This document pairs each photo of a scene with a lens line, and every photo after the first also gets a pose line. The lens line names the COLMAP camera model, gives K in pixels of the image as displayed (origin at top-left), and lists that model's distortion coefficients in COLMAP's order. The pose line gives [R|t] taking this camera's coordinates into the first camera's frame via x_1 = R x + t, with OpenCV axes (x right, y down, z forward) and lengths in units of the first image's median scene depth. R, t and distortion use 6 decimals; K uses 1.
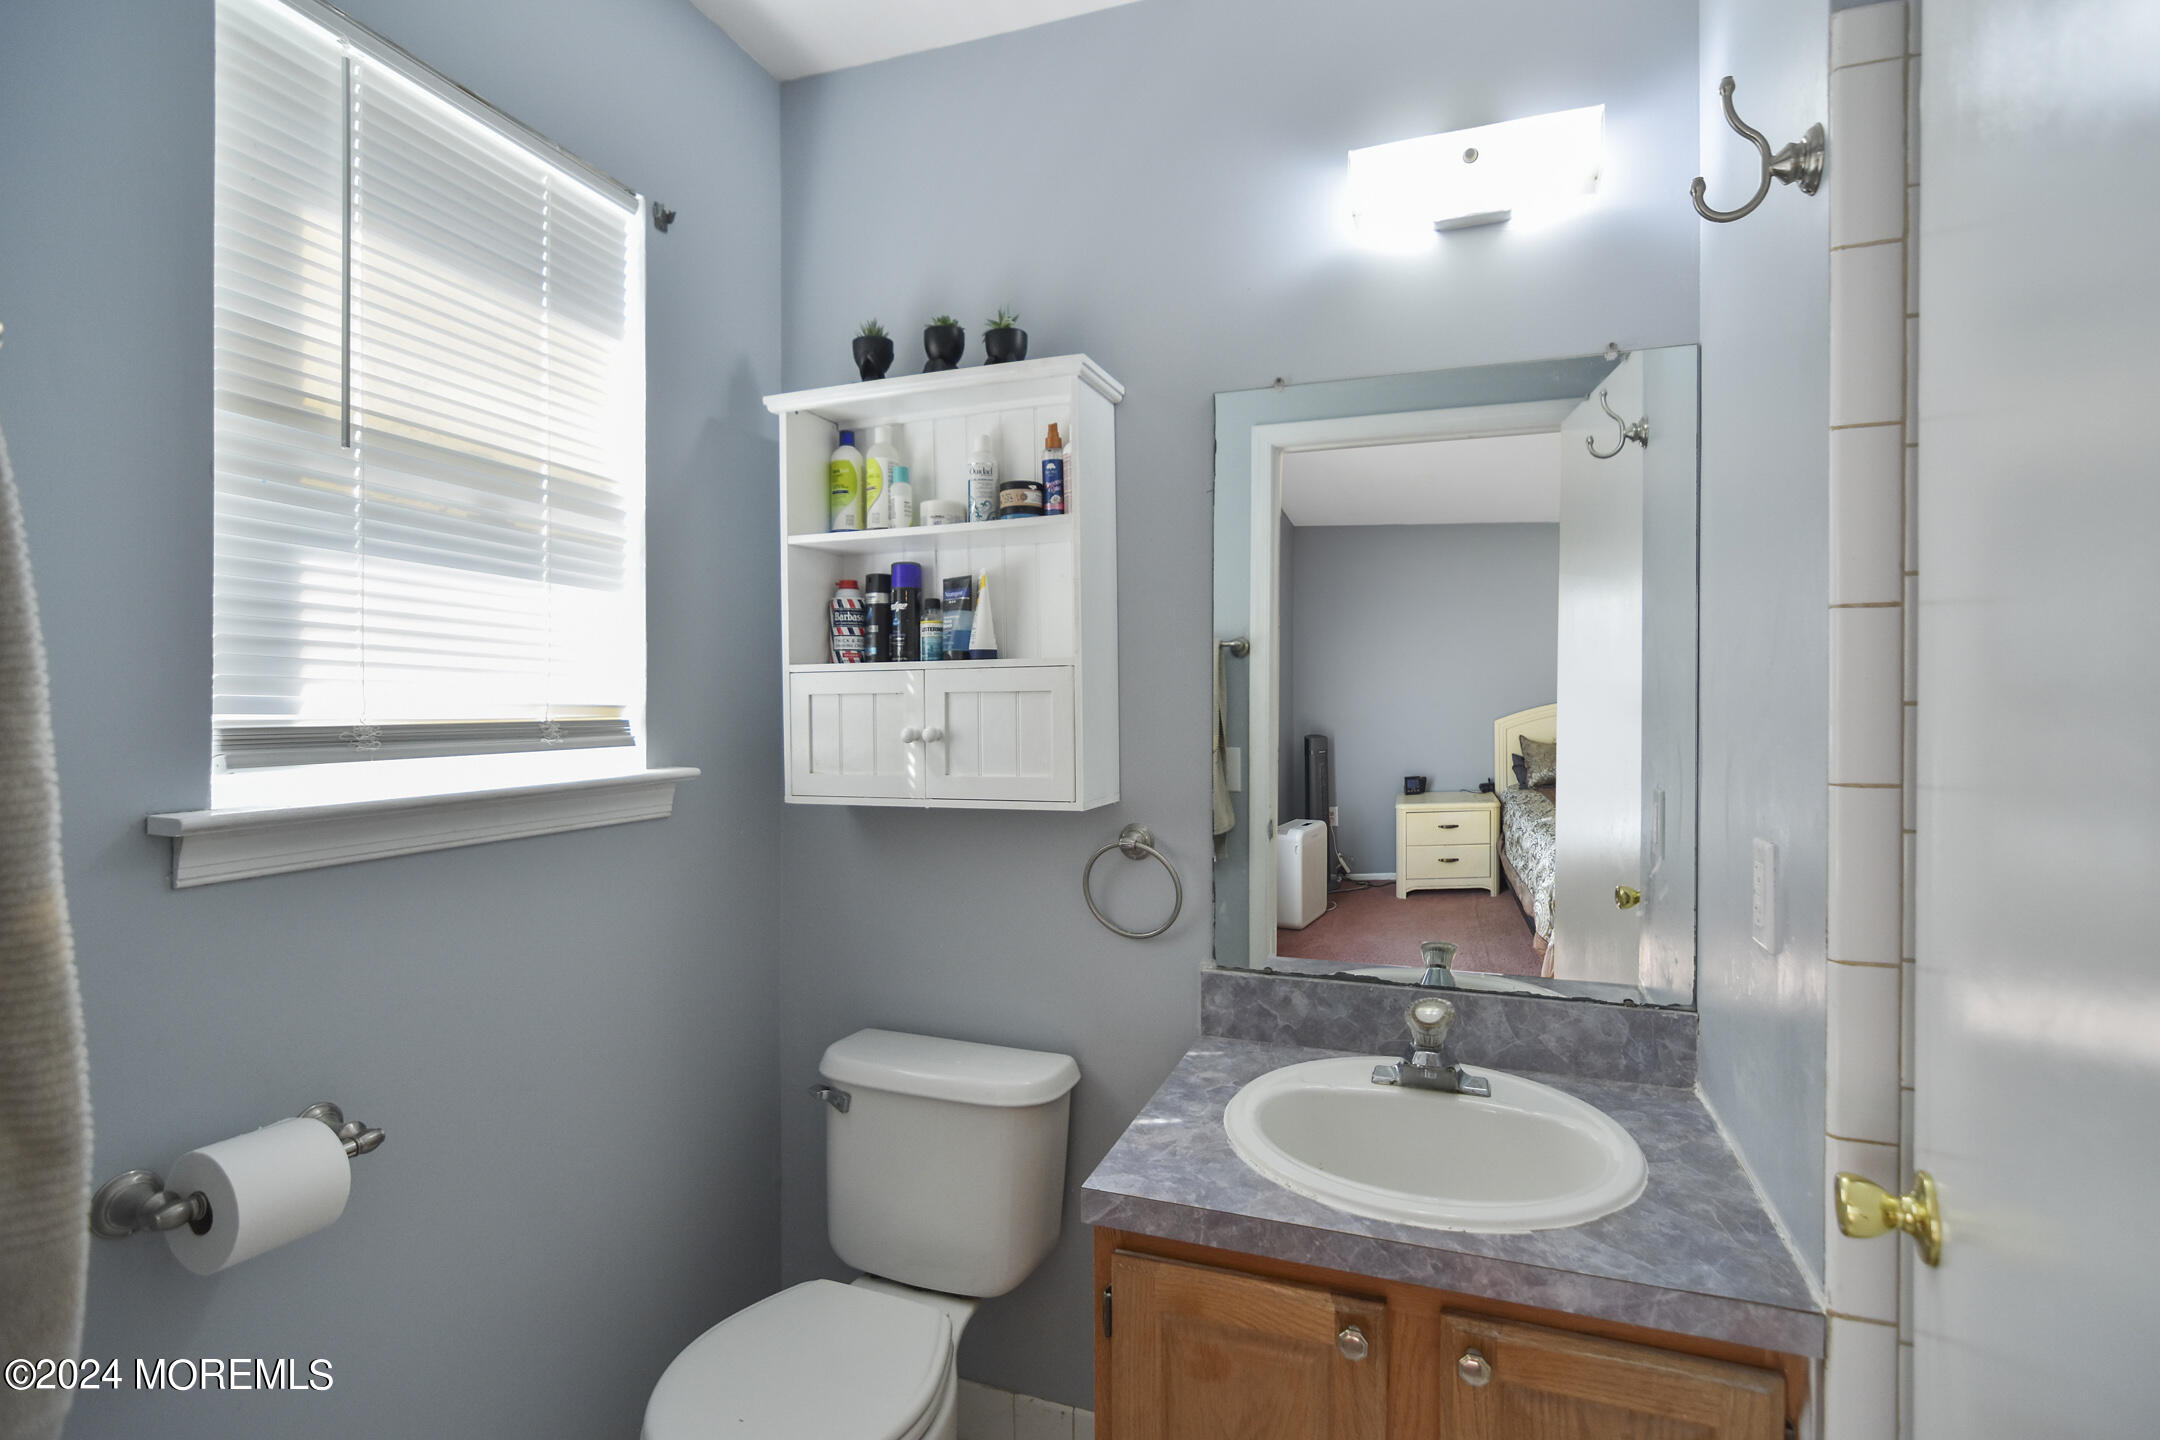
lens RADIAL K [[1055.2, 0, 1072.1], [0, 1055.2, 712.3], [0, 0, 1]] dist [-0.002228, 0.003046]
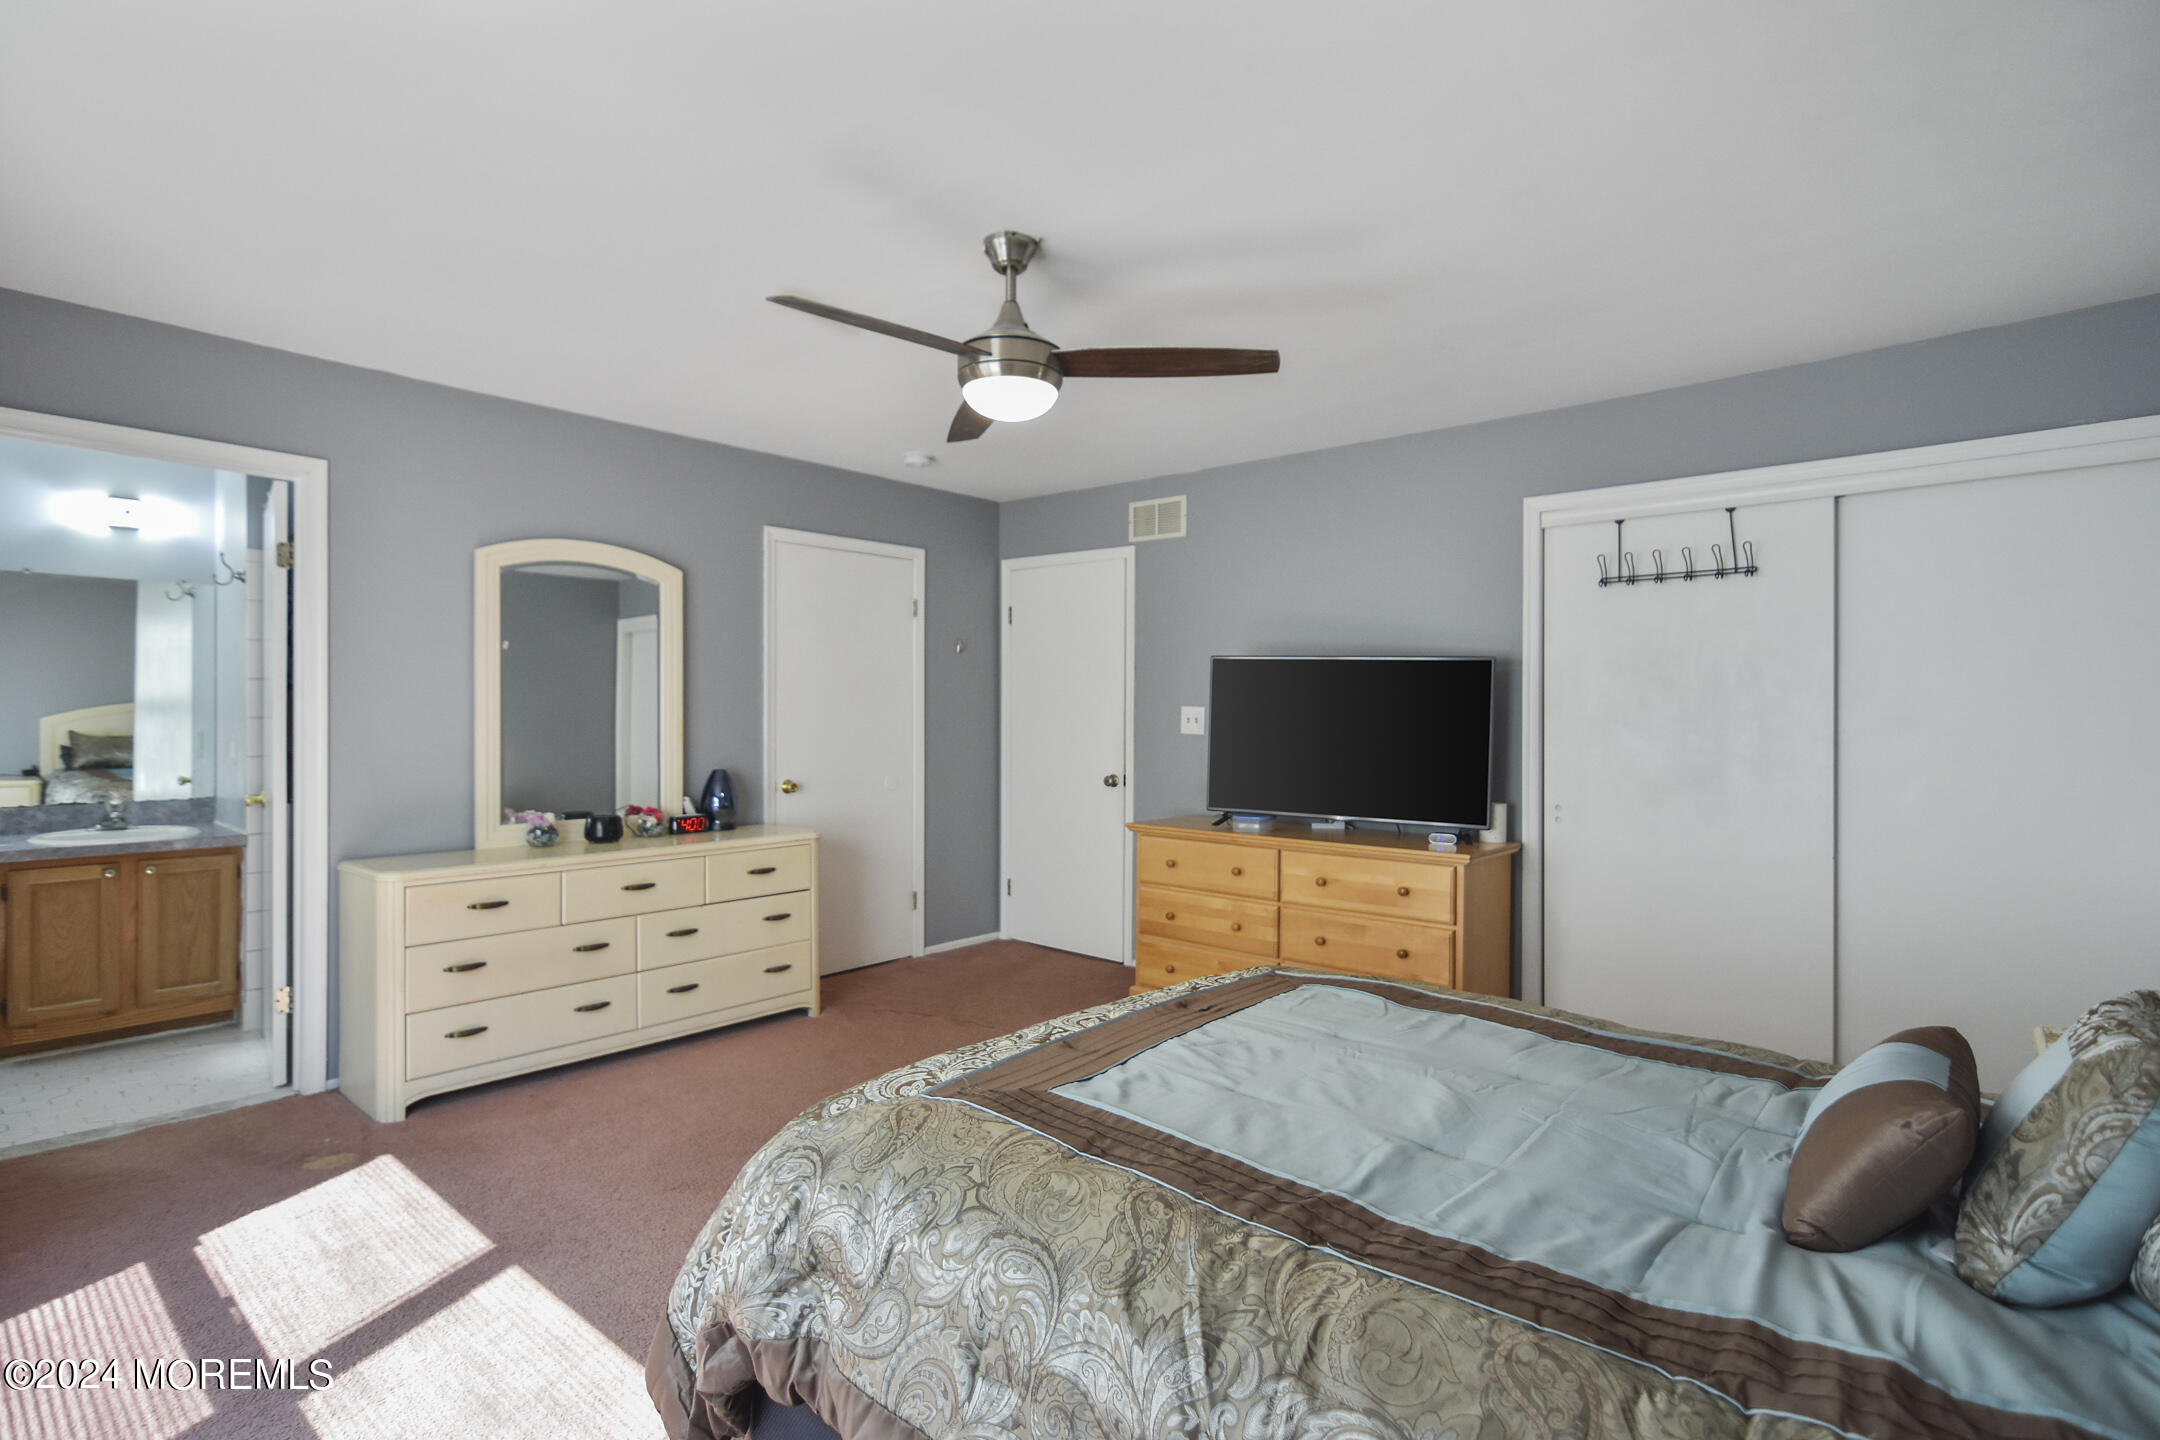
lens RADIAL K [[1055.2, 0, 1074.6], [0, 1055.2, 716.9], [0, 0, 1]] dist [-0.002228, 0.003046]
pose [[0.347737, 0.001023, 0.937592, -0.370927], [0.005169, 0.999982, -0.003008, 0.016676], [-0.937578, 0.005893, 0.347725, -0.631909]]
